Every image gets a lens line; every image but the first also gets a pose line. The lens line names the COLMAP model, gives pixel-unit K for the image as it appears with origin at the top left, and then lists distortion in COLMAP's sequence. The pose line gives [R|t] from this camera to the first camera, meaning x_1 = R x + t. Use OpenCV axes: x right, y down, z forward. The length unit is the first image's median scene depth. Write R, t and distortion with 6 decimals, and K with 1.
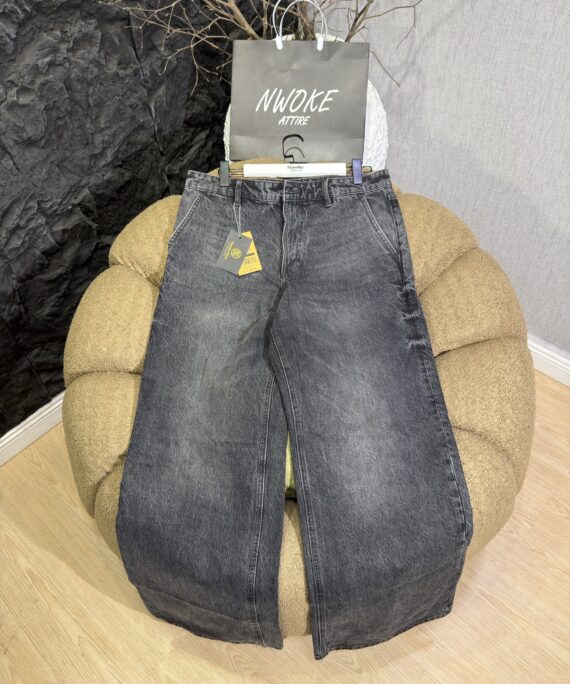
lens RADIAL K [[535.3, 0, 278.7], [0, 535.3, 341.3], [0, 0, 1]] dist [-0.009313, -0.007928]
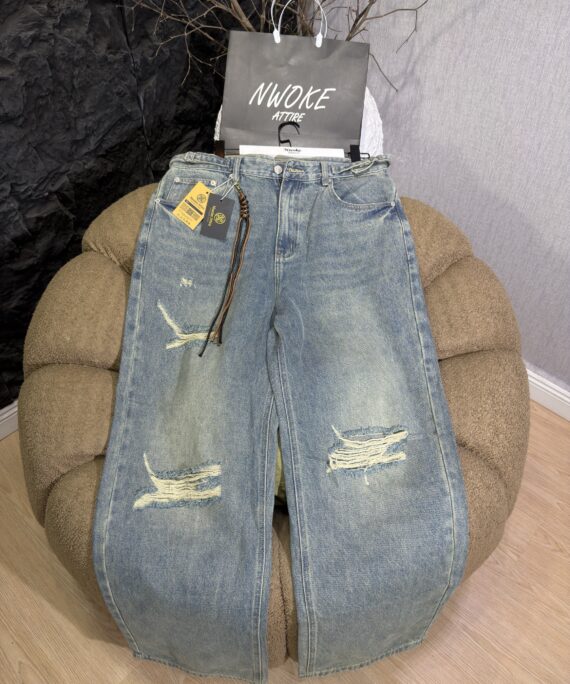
lens RADIAL K [[535.3, 0, 283.3], [0, 535.3, 342.5], [0, 0, 1]] dist [-0.009313, -0.007928]
pose [[0.997958, 0.052351, 0.036593, 0.005999], [-0.050295, 0.997218, -0.055015, 0.042235], [-0.039371, 0.053062, 0.997815, 0.059279]]
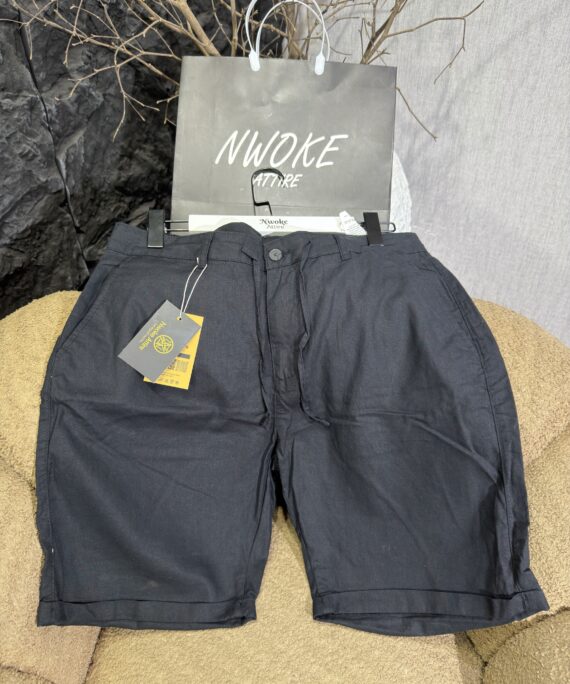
lens RADIAL K [[535.3, 0, 280.2], [0, 535.3, 344.2], [0, 0, 1]] dist [-0.009313, -0.007928]
pose [[0.998991, 0.020162, 0.040122, 0.011511], [-0.013337, 0.986435, -0.163611, -0.116658], [-0.042877, 0.162911, 0.985709, 0.394680]]
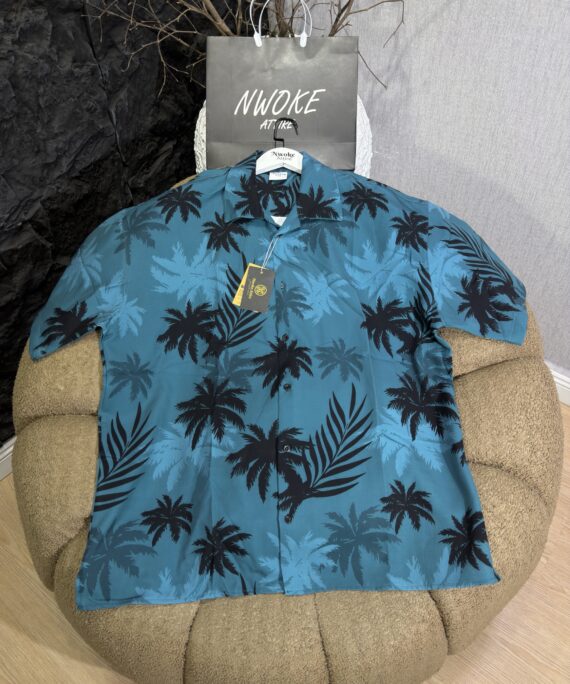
lens RADIAL K [[535.3, 0, 283.7], [0, 535.3, 342.8], [0, 0, 1]] dist [-0.009313, -0.007928]
pose [[0.996322, -0.034590, 0.078394, -0.037280], [0.038105, 0.998314, -0.043796, -0.003030], [-0.076747, 0.046622, 0.995960, 0.112466]]
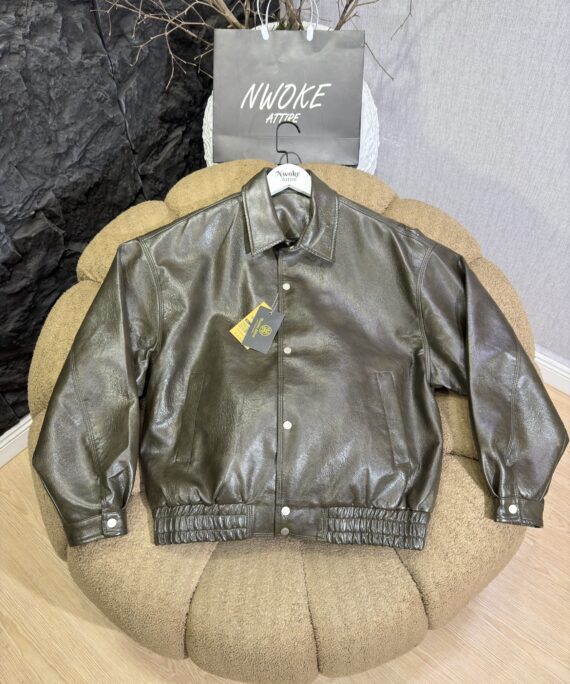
lens RADIAL K [[535.3, 0, 286.0], [0, 535.3, 346.1], [0, 0, 1]] dist [-0.009313, -0.007928]
pose [[0.998326, -0.020181, 0.054205, -0.017961], [0.019120, 0.999617, 0.020020, -0.036977], [-0.054588, -0.018951, 0.998329, 0.075757]]
